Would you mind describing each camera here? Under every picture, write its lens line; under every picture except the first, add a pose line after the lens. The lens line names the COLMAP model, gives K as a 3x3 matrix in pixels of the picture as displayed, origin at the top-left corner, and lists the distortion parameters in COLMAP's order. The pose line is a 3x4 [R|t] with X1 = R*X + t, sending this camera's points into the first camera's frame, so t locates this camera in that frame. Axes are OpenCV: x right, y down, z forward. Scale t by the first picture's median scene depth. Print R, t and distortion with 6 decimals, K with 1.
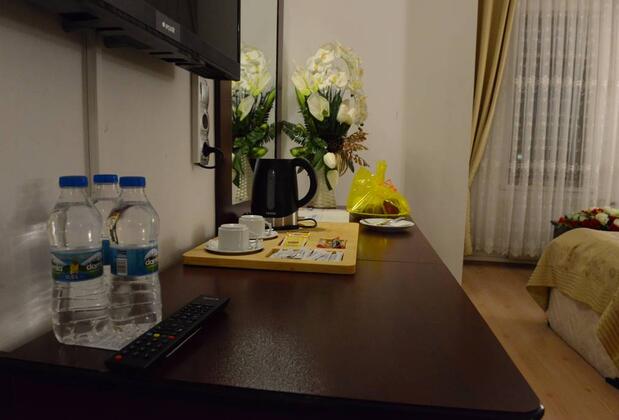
lens RADIAL K [[442.6, 0, 308.5], [0, 442.6, 199.9], [0, 0, 1]] dist [-0.005804, -0.003518]
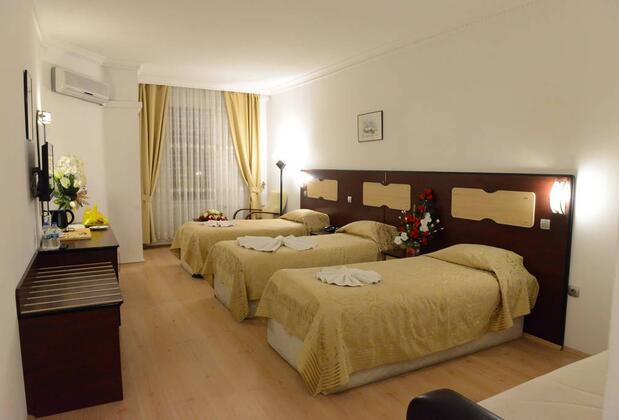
lens RADIAL K [[442.6, 0, 308.5], [0, 442.6, 199.9], [0, 0, 1]] dist [-0.005804, -0.003518]
pose [[0.814530, -0.066612, 0.576284, -0.278819], [0.069115, 0.997453, 0.017605, -0.062951], [-0.575989, 0.025490, 0.817060, -1.661590]]
